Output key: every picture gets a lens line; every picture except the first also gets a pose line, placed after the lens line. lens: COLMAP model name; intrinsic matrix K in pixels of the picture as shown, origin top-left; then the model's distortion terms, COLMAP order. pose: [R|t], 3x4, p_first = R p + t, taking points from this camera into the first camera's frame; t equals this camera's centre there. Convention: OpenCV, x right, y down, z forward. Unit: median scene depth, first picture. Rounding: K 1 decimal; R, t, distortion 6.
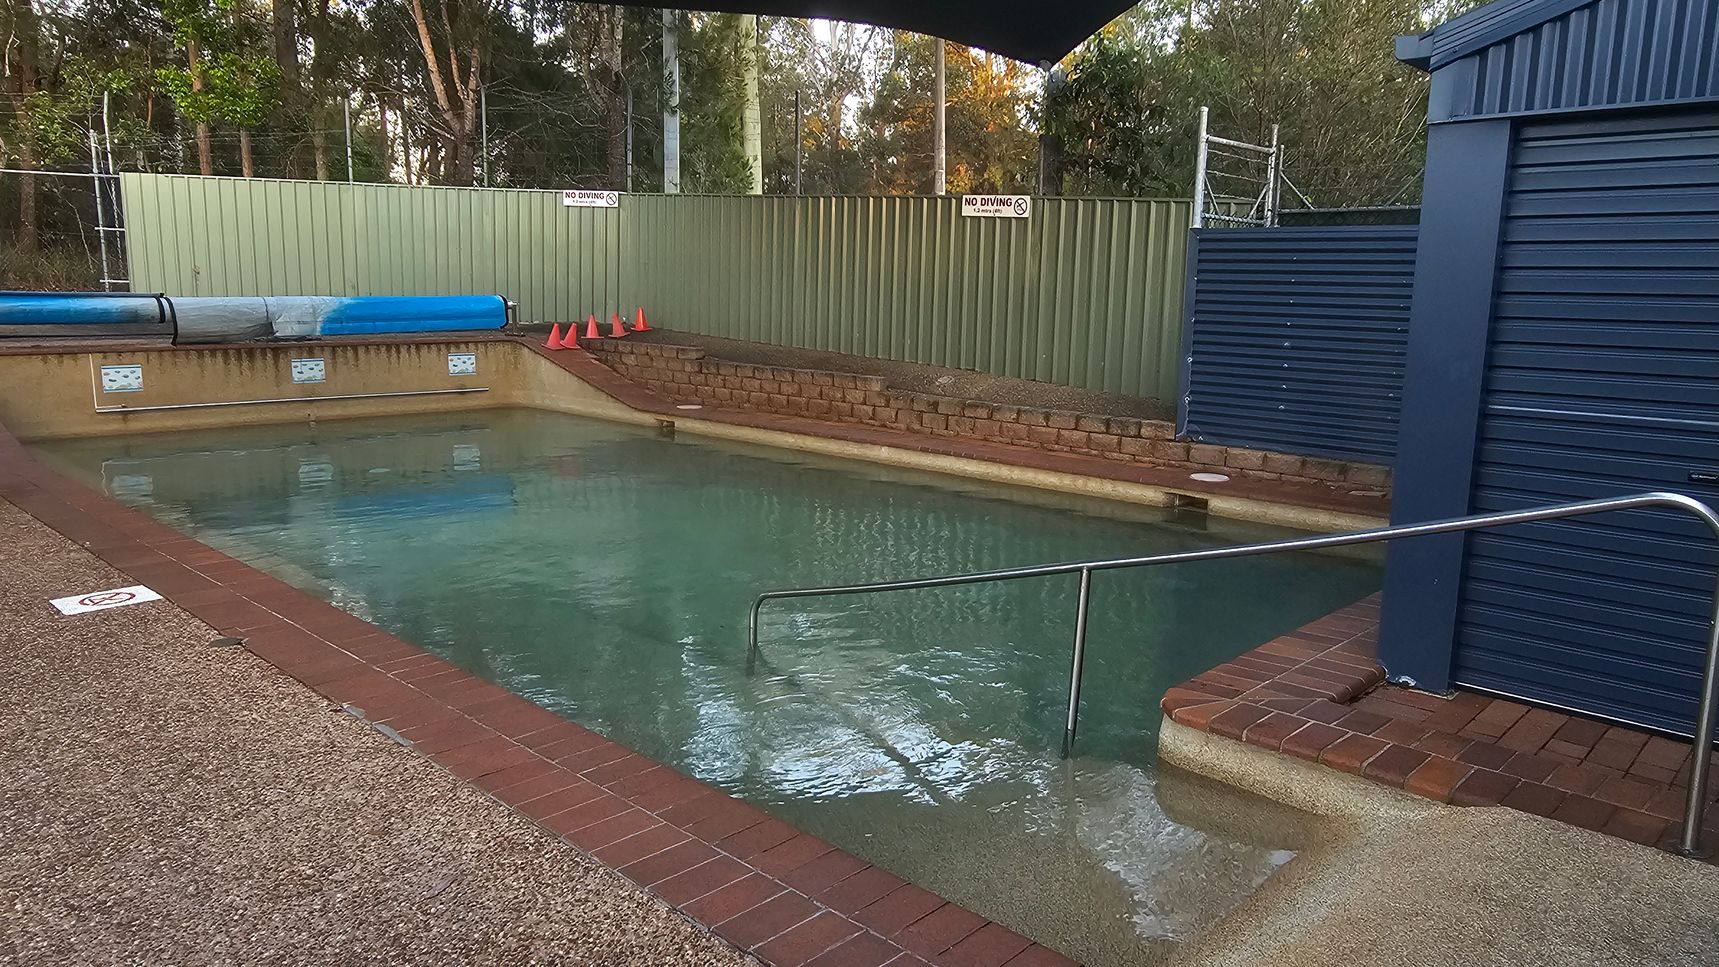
lens RADIAL K [[1169.2, 0, 867.6], [0, 1169.2, 481.7], [0, 0, 1]] dist [-0.005001, 0.002479]
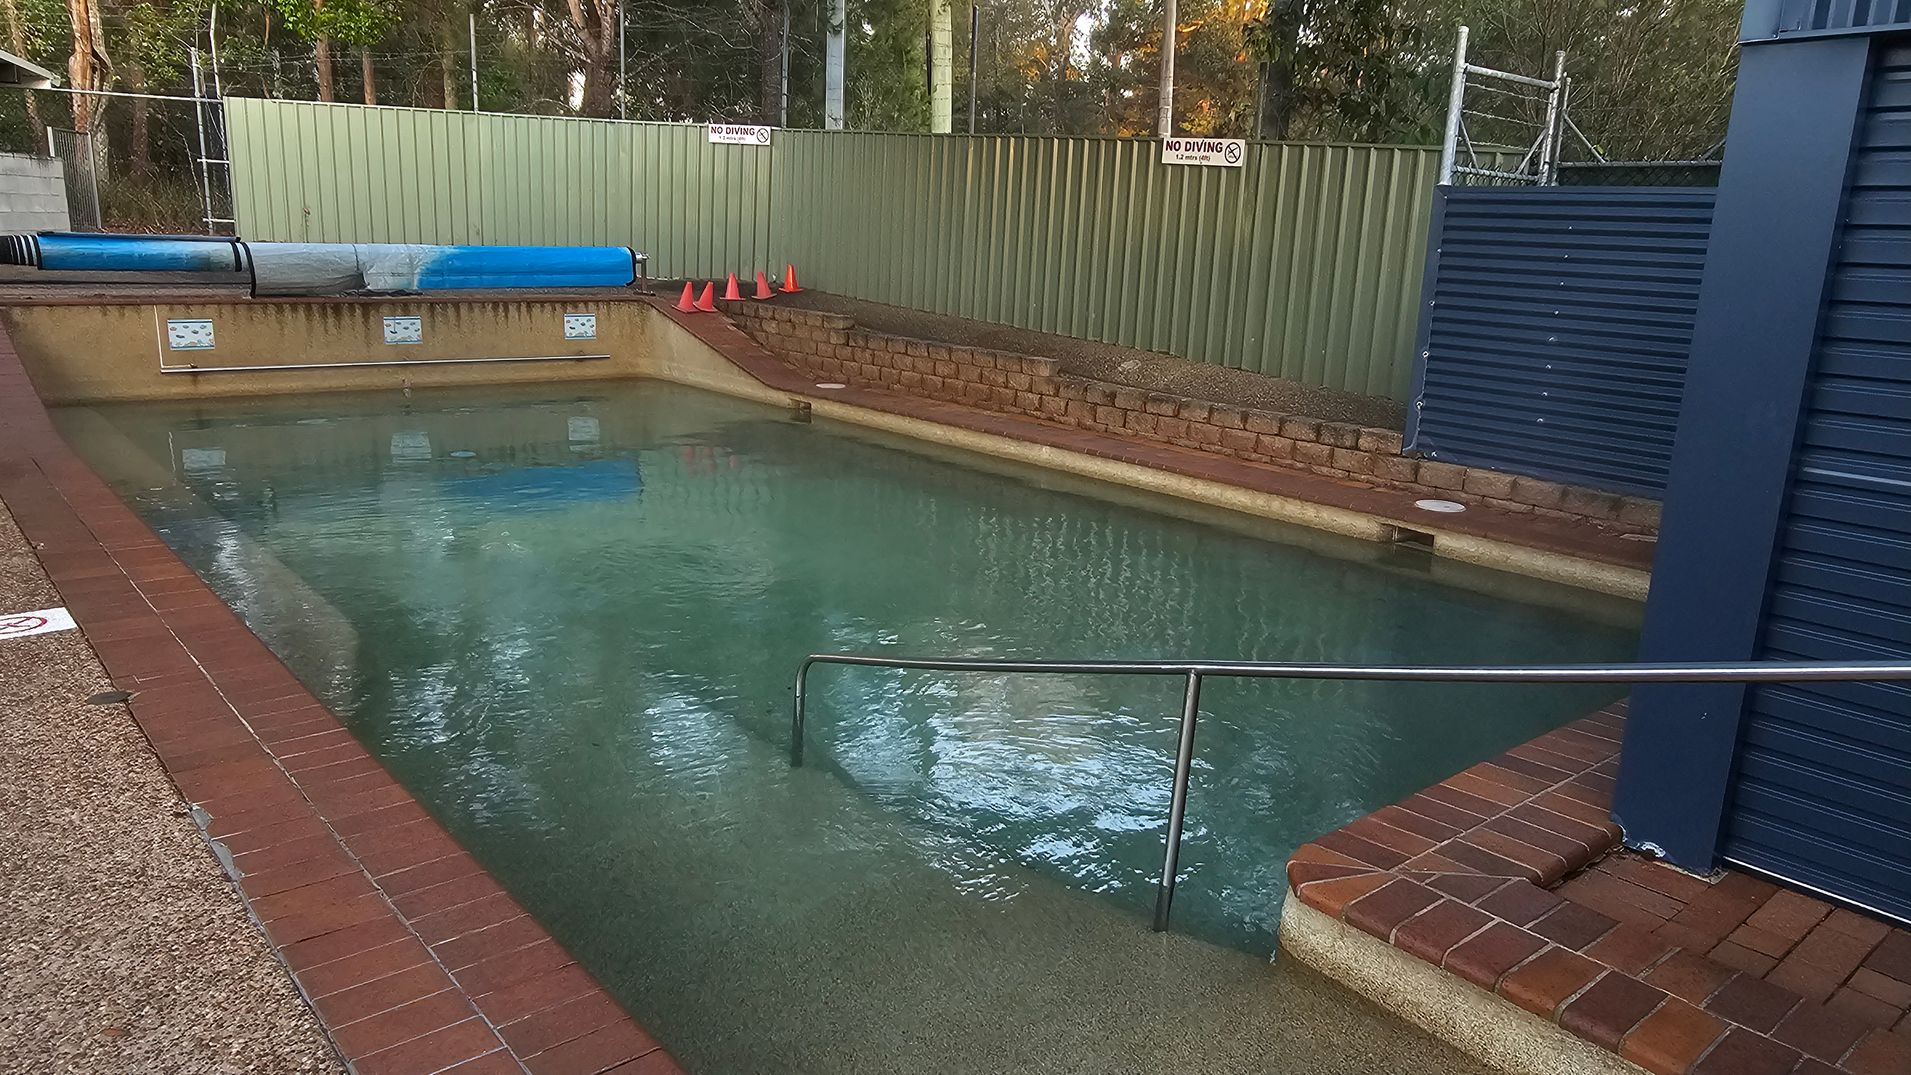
lens RADIAL K [[1299.8, 0, 966.7], [0, 1299.8, 536.9], [0, 0, 1]] dist [-0.005001, 0.002479]
pose [[0.994634, 0.043607, -0.093813, 0.043202], [-0.037809, 0.997315, 0.062711, -0.019349], [0.096295, -0.058828, 0.993613, 0.072058]]
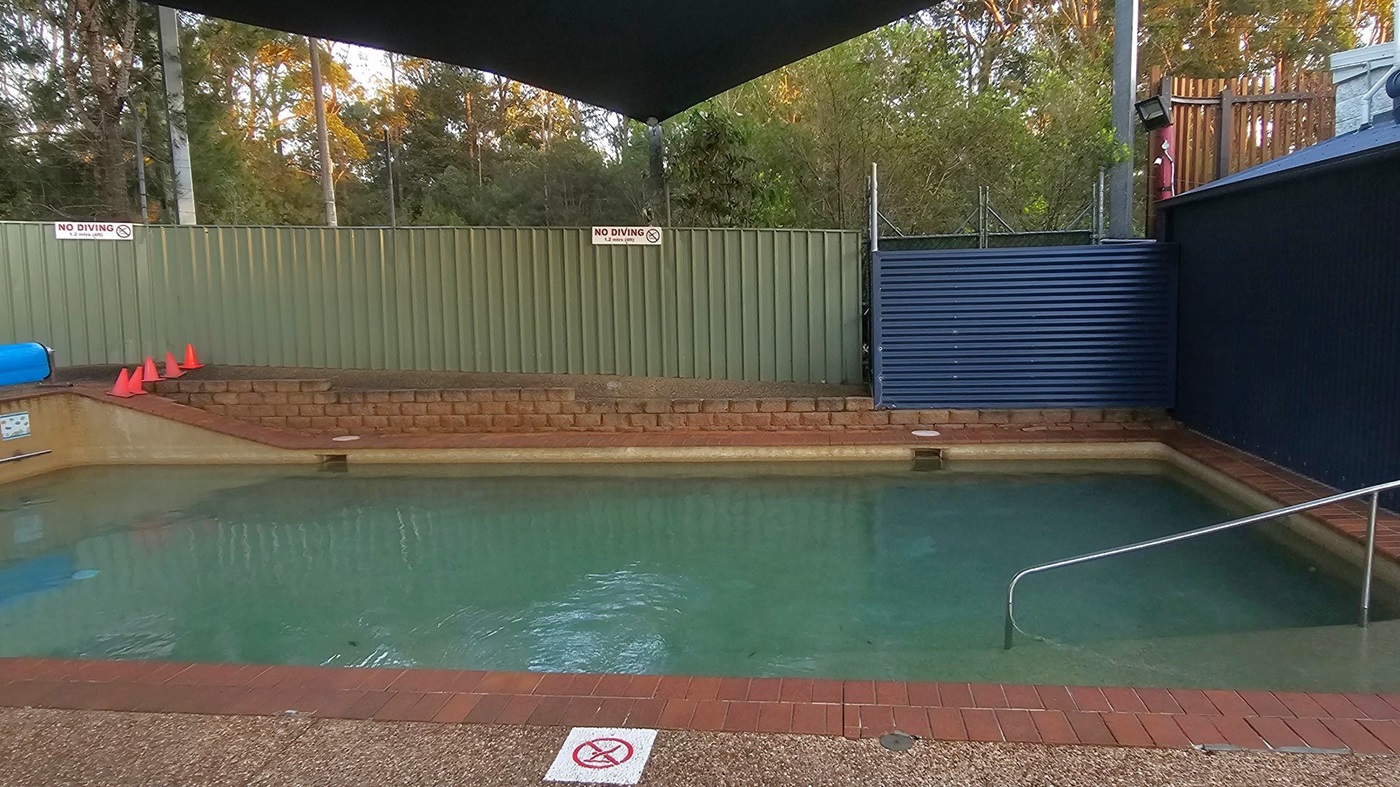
lens RADIAL K [[952.2, 0, 697.1], [0, 952.2, 386.7], [0, 0, 1]] dist [-0.005001, 0.002479]
pose [[0.809398, -0.101706, 0.578386, -0.414146], [0.141121, 0.989715, -0.023450, -0.051462], [-0.570052, 0.100603, 0.815426, 0.186207]]
